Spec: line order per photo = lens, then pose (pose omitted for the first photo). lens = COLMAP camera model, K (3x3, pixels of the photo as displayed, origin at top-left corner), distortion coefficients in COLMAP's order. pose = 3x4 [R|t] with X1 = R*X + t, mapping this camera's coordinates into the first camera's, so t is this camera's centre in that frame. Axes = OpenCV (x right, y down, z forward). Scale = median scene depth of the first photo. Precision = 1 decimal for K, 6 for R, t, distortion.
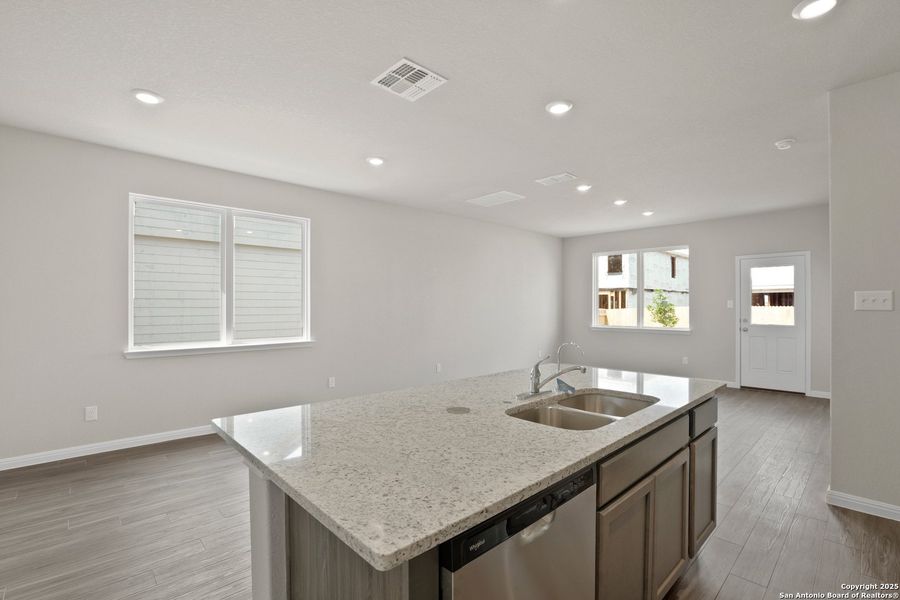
lens RADIAL K [[414.8, 0, 450.6], [0, 414.8, 302.6], [0, 0, 1]] dist [-0.004261, 0.001042]
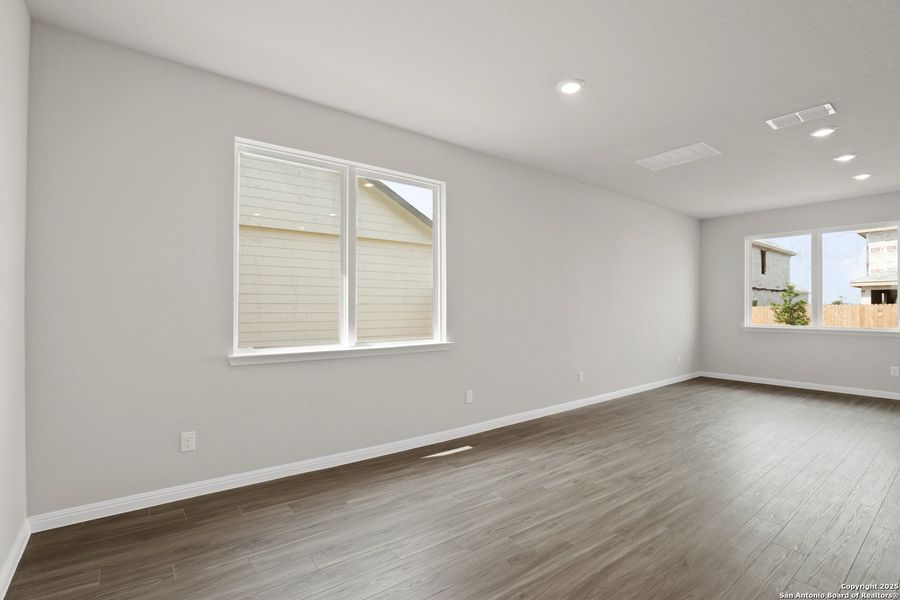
lens RADIAL K [[414.8, 0, 455.3], [0, 414.8, 301.0], [0, 0, 1]] dist [-0.004261, 0.001042]
pose [[0.997161, -0.002237, -0.075272, -0.288516], [0.001631, 0.999966, -0.008115, 0.023843], [0.075288, 0.007969, 0.997130, 0.257984]]
